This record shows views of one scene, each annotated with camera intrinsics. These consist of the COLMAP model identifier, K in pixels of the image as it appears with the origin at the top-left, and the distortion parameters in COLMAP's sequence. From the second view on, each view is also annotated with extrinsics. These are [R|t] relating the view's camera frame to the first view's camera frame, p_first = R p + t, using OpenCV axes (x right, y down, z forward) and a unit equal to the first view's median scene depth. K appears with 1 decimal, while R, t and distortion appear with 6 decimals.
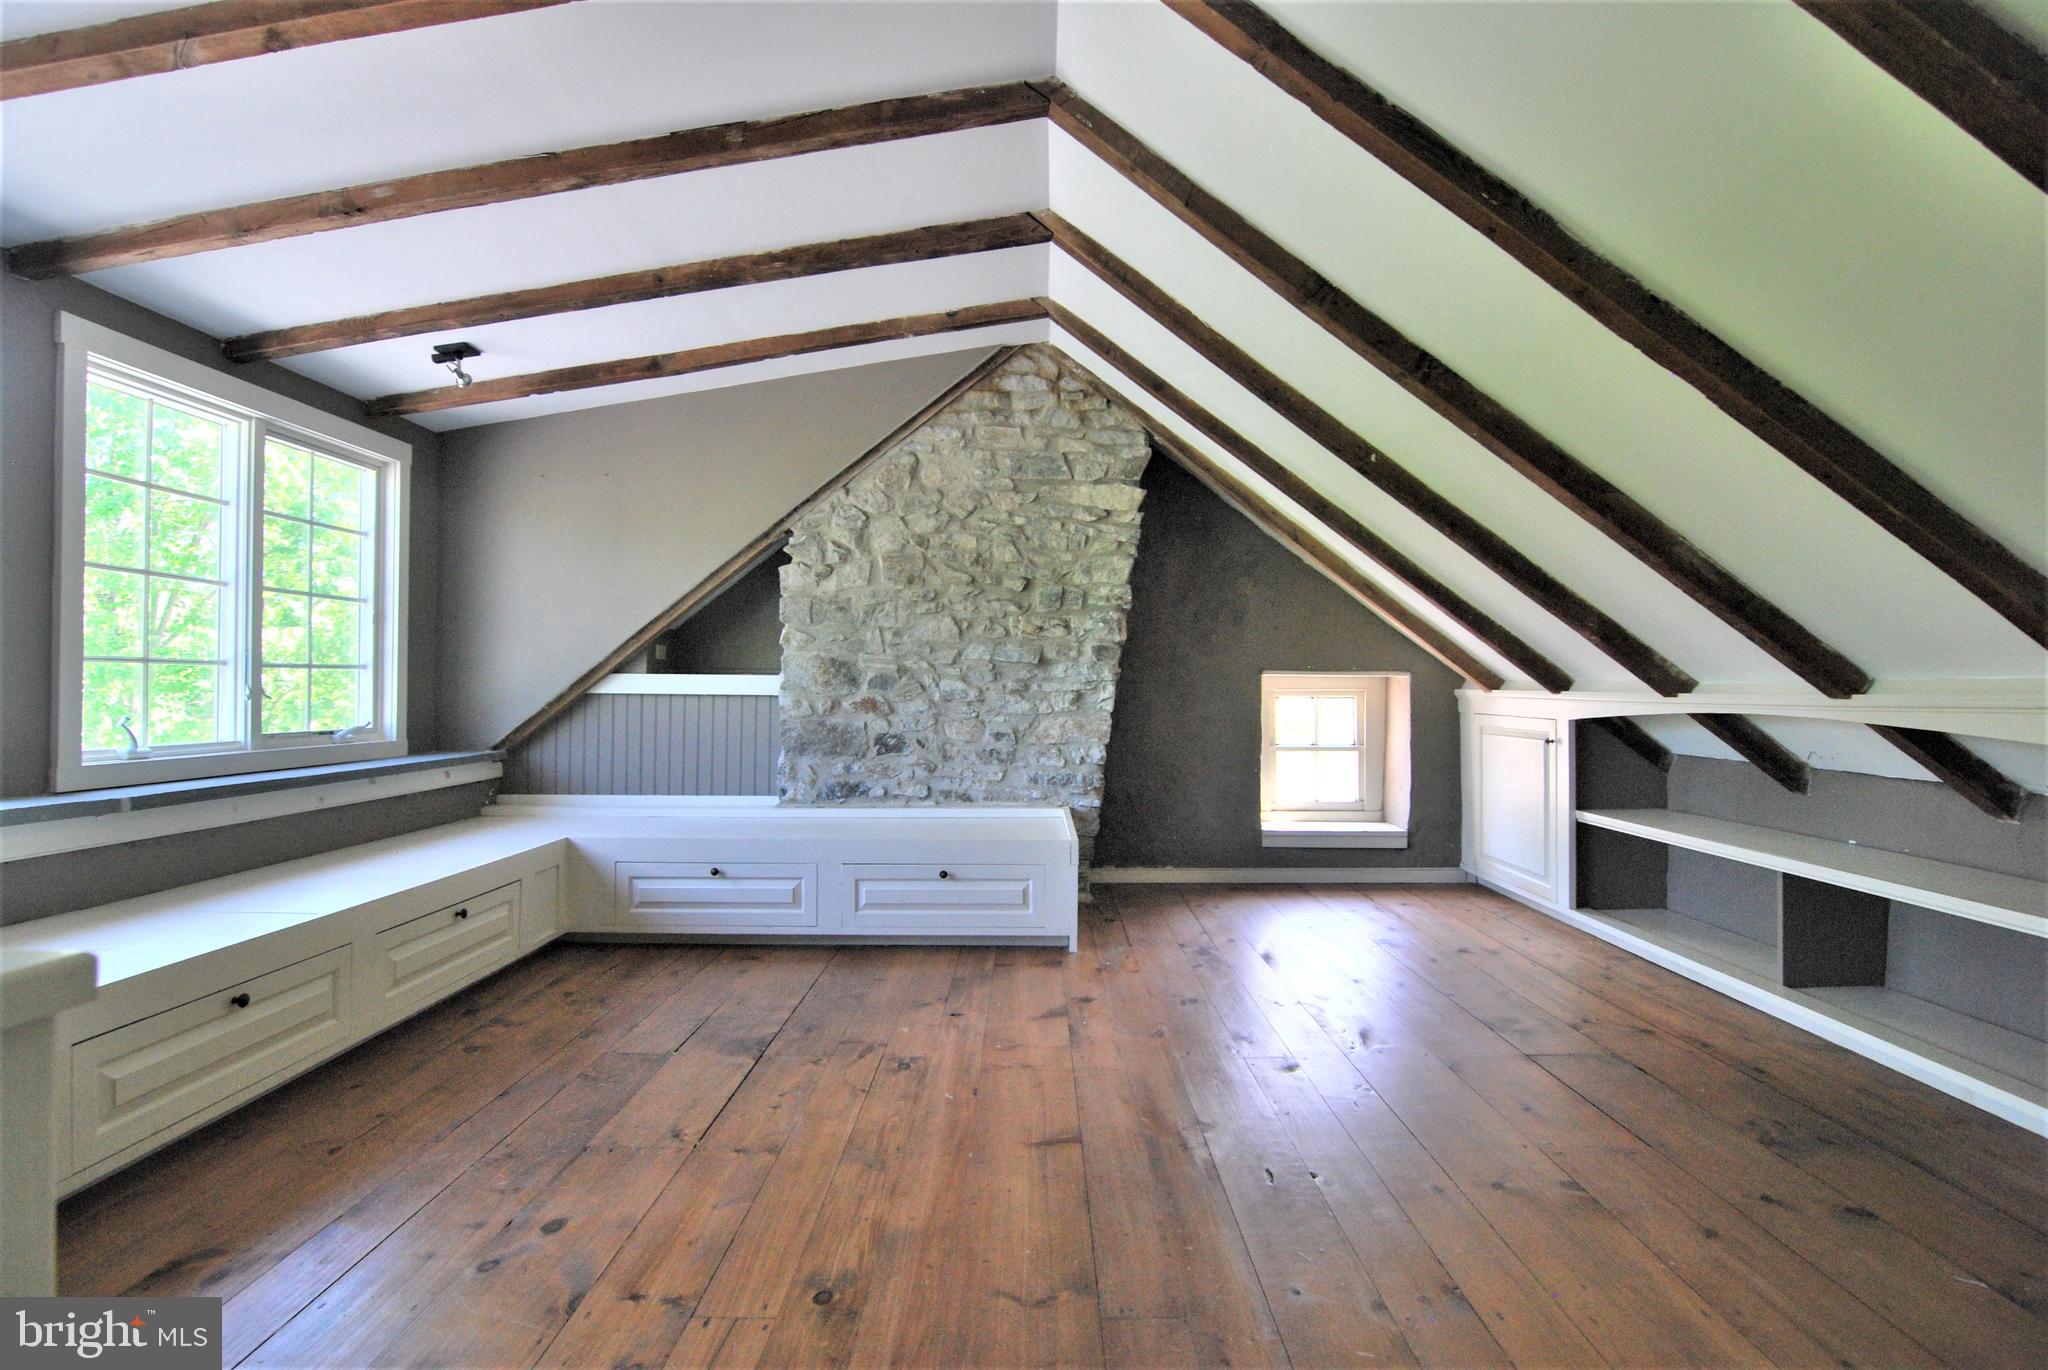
lens RADIAL K [[991.0, 0, 1021.9], [0, 991.0, 671.4], [0, 0, 1]] dist [0.000313, -0.014913]
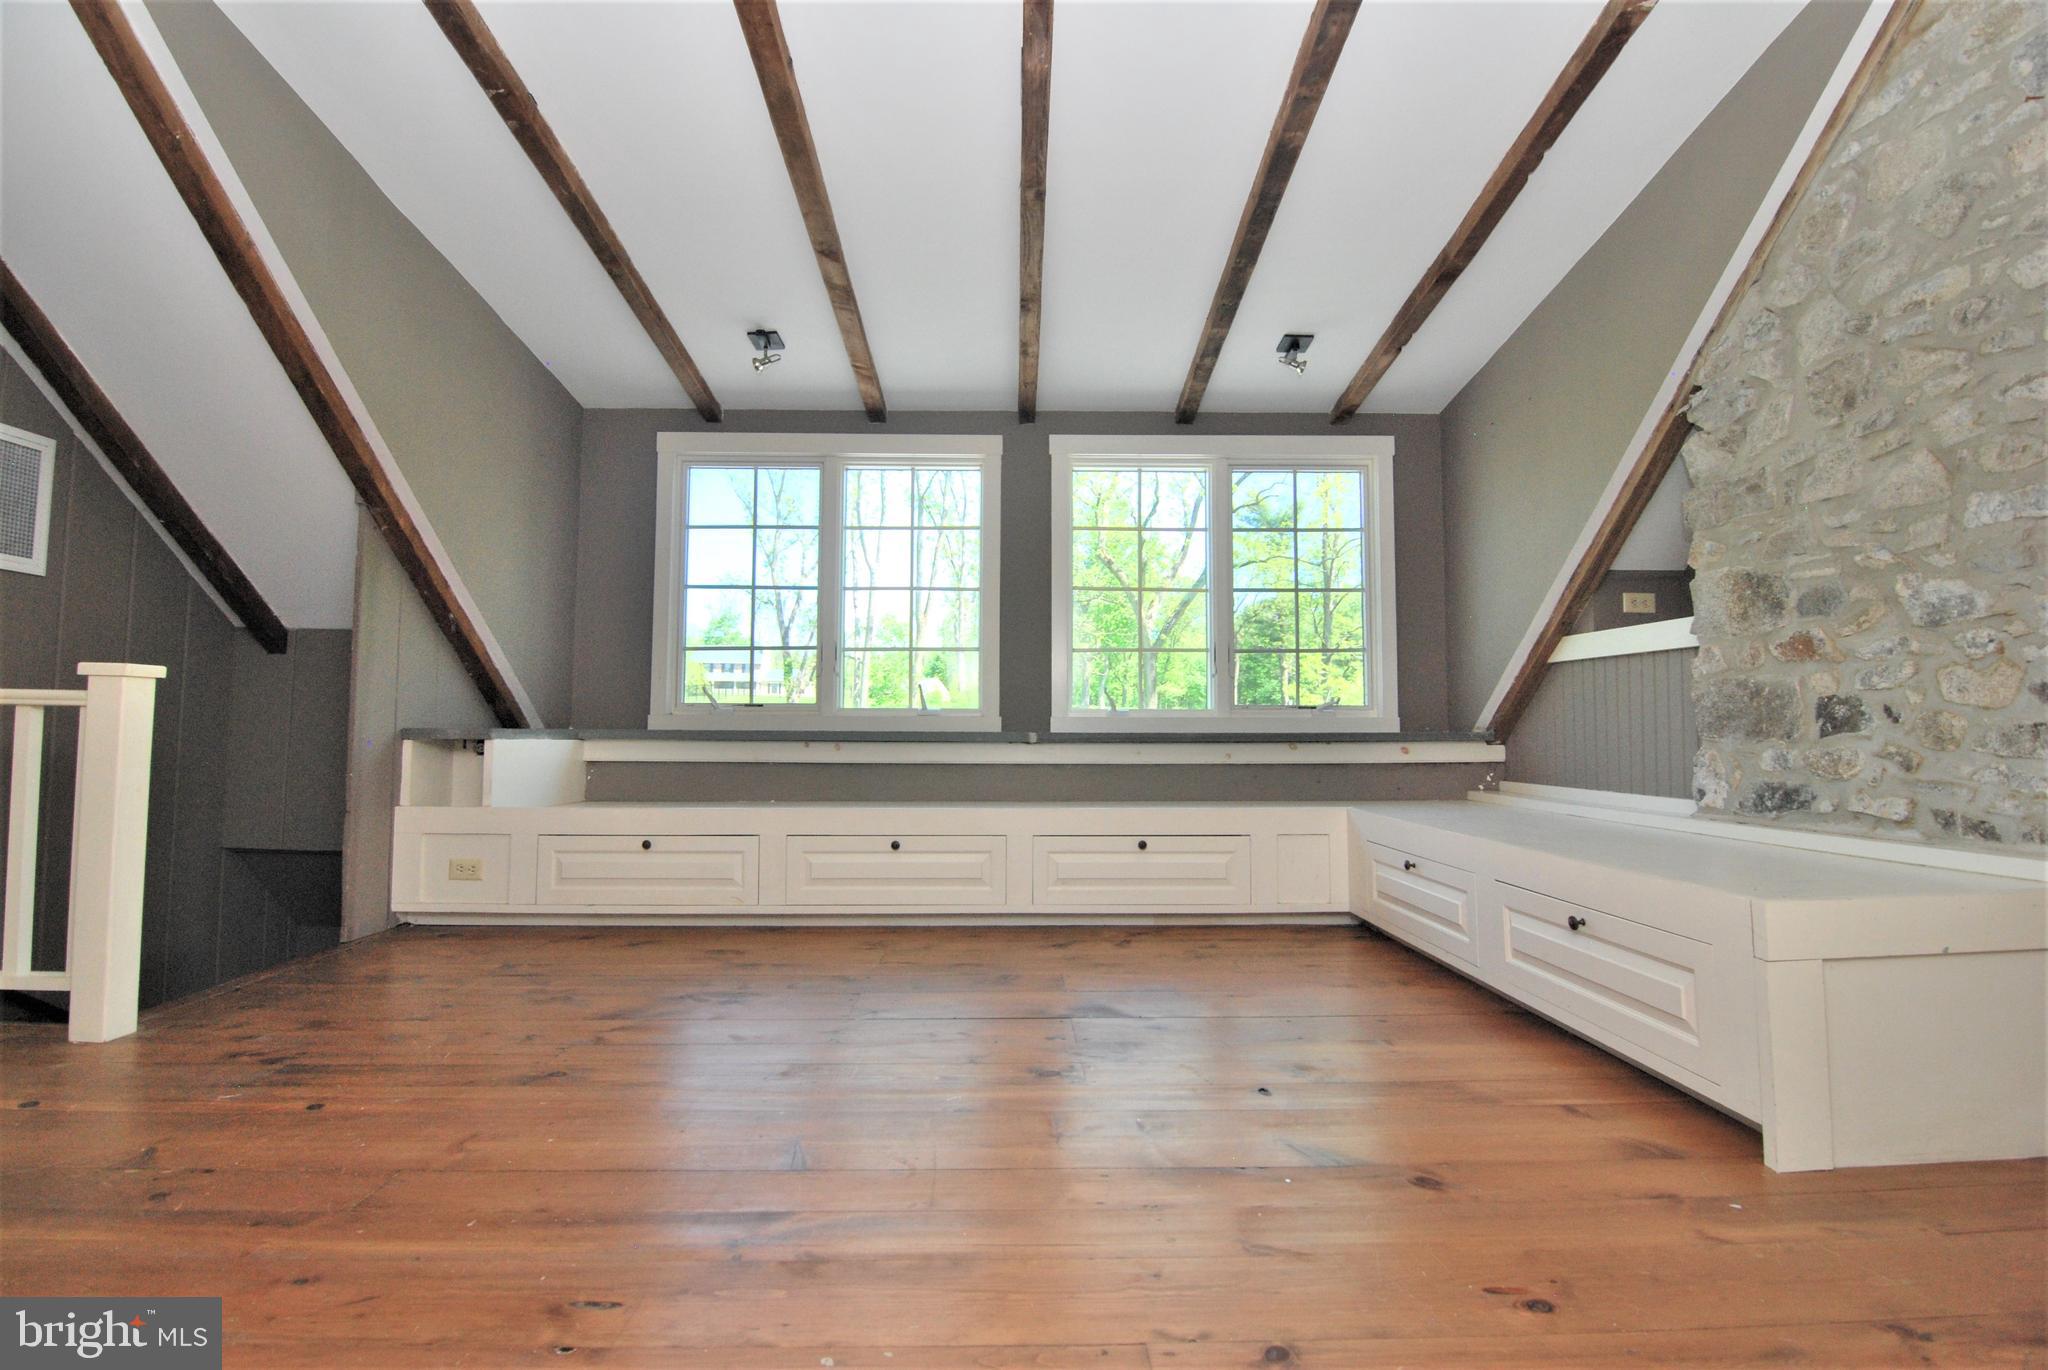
lens RADIAL K [[991.0, 0, 1021.9], [0, 991.0, 671.4], [0, 0, 1]] dist [0.000313, -0.014913]
pose [[0.013668, -0.065443, -0.997763, 0.389295], [0.018965, 0.997693, -0.065178, 0.075638], [0.999727, -0.018032, 0.014878, 0.554596]]
